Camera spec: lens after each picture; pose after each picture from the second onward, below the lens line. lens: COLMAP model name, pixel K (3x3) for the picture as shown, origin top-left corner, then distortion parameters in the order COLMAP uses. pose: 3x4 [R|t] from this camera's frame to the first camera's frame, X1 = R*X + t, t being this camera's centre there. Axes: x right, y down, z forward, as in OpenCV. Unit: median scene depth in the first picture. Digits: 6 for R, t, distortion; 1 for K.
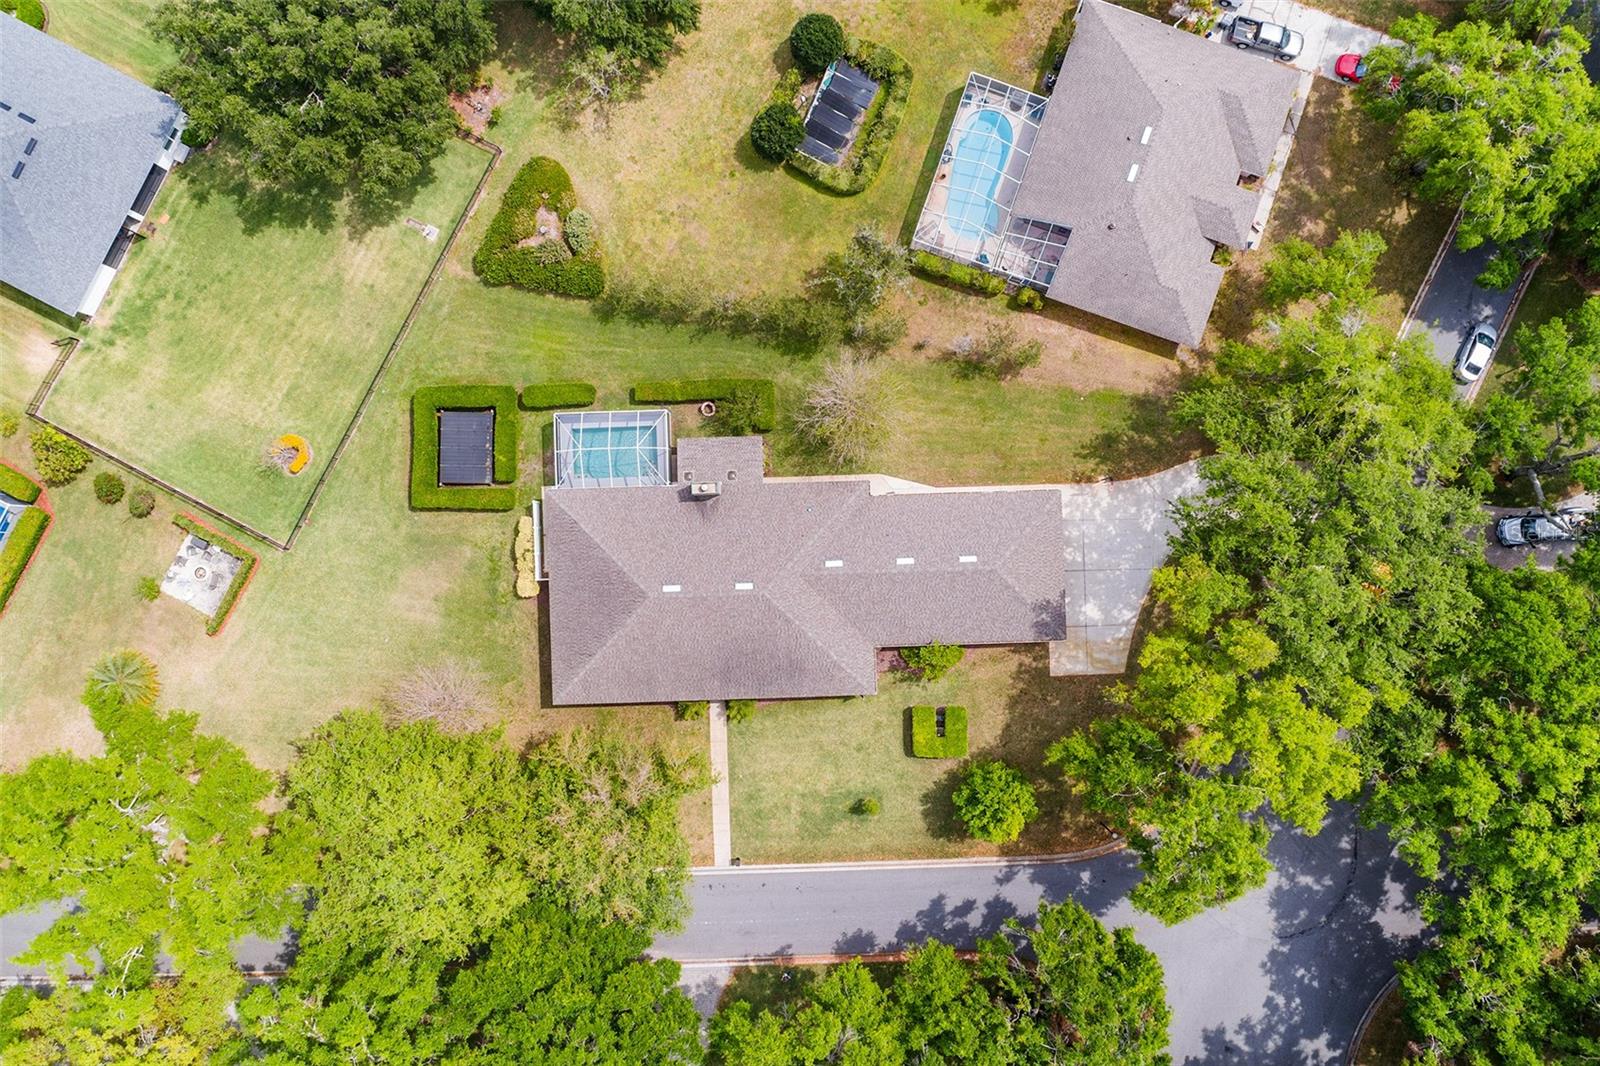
lens RADIAL K [[1070.5, 0, 826.5], [0, 1070.5, 531.4], [0, 0, 1]] dist [-0.005667, -0.000534]
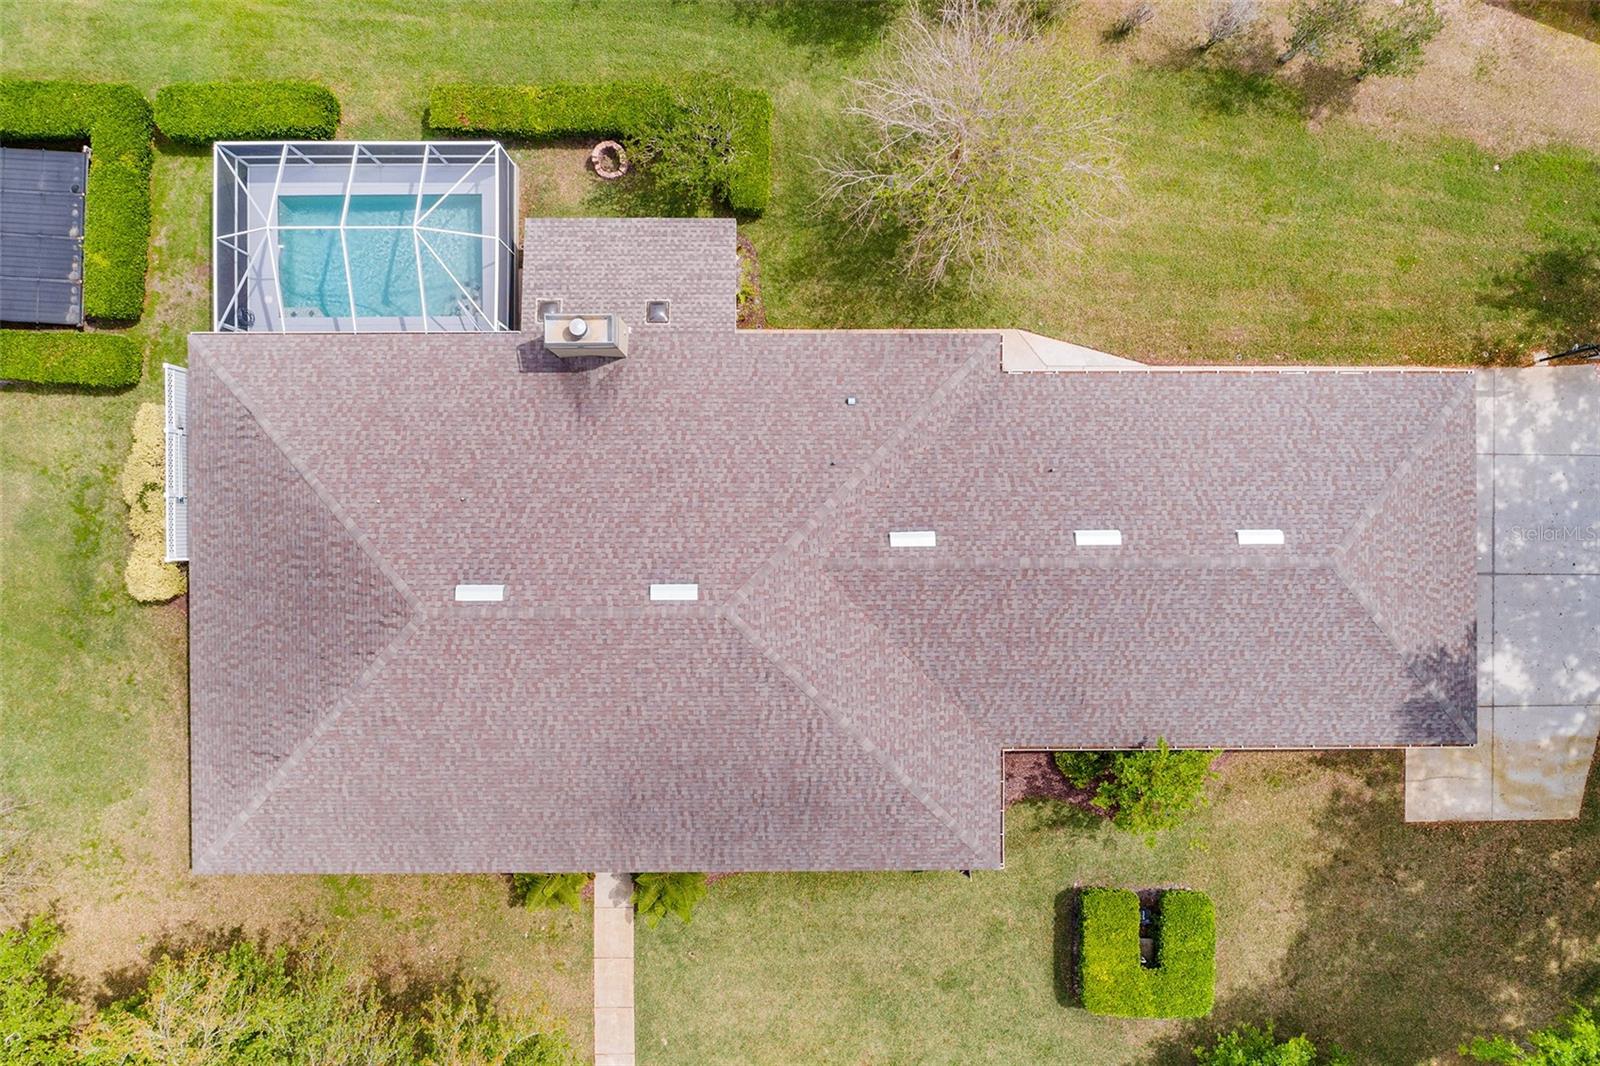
lens RADIAL K [[1293.0, 0, 805.4], [0, 1293.0, 534.5], [0, 0, 1]] dist [-0.008071, -0.001265]
pose [[0.999421, 0.028256, -0.018930, -0.020989], [-0.027914, 0.999446, 0.018098, 0.019613], [0.019431, -0.017559, 0.999657, 0.499320]]
